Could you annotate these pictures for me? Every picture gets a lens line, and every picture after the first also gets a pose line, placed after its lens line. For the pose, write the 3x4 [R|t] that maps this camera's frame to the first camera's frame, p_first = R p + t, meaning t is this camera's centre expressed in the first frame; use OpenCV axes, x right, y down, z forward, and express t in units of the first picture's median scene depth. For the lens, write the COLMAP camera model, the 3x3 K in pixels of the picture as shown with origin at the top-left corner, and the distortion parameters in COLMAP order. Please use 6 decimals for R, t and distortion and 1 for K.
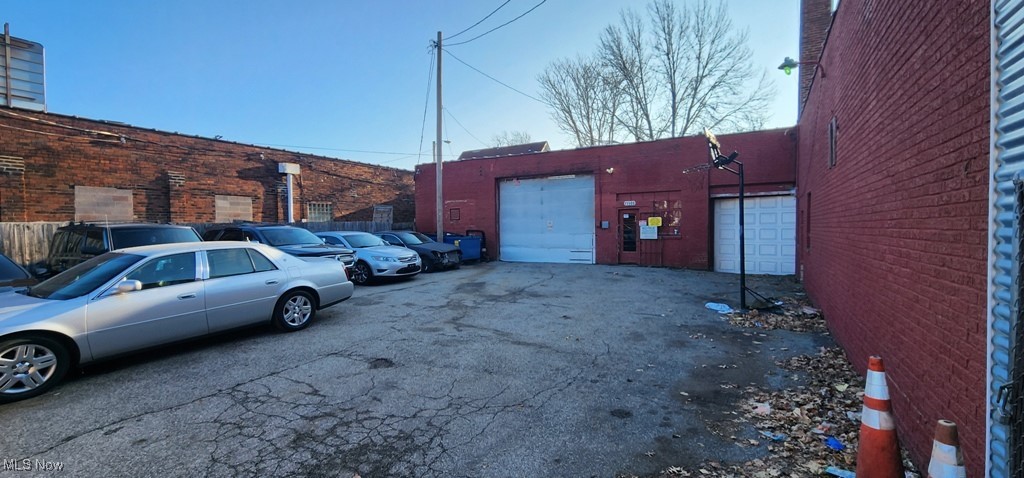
lens RADIAL K [[414.4, 0, 512.0], [0, 414.4, 239.0], [0, 0, 1]] dist [0.001418, -0.000189]
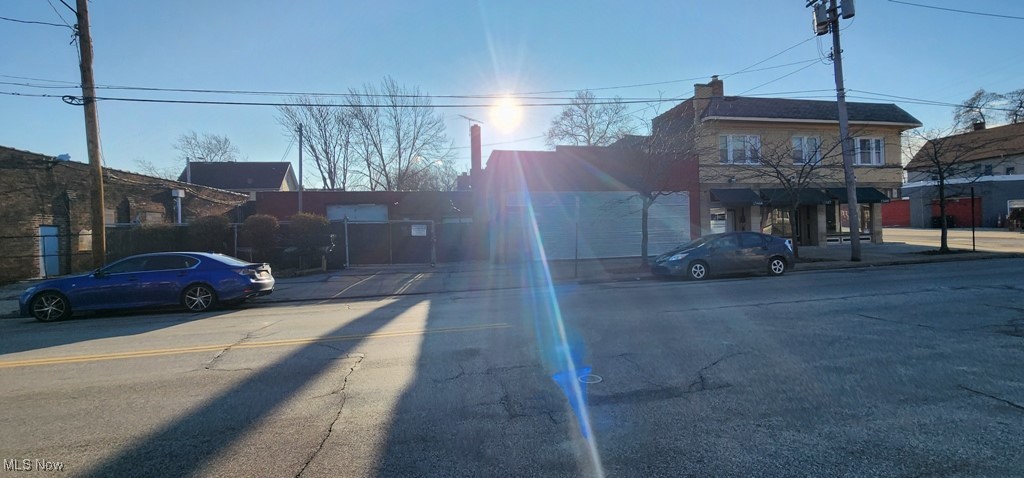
lens RADIAL K [[414.4, 0, 512.0], [0, 414.4, 239.0], [0, 0, 1]] dist [0.001418, -0.000189]
pose [[0.771014, -0.027891, 0.636207, -0.550010], [0.044632, 0.998950, -0.010297, 0.055635], [-0.635252, 0.036334, 0.771450, -0.849188]]
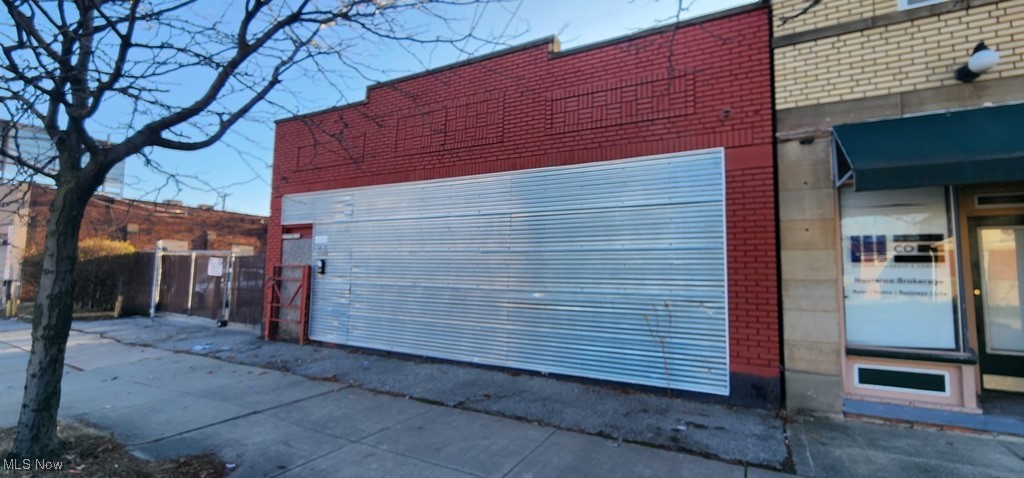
lens RADIAL K [[414.4, 0, 512.0], [0, 414.4, 239.0], [0, 0, 1]] dist [0.001418, -0.000189]
pose [[0.999696, 0.024660, -0.000259, 0.361710], [-0.024514, 0.992494, -0.119815, 0.037211], [-0.002698, 0.119785, 0.992796, -0.578750]]
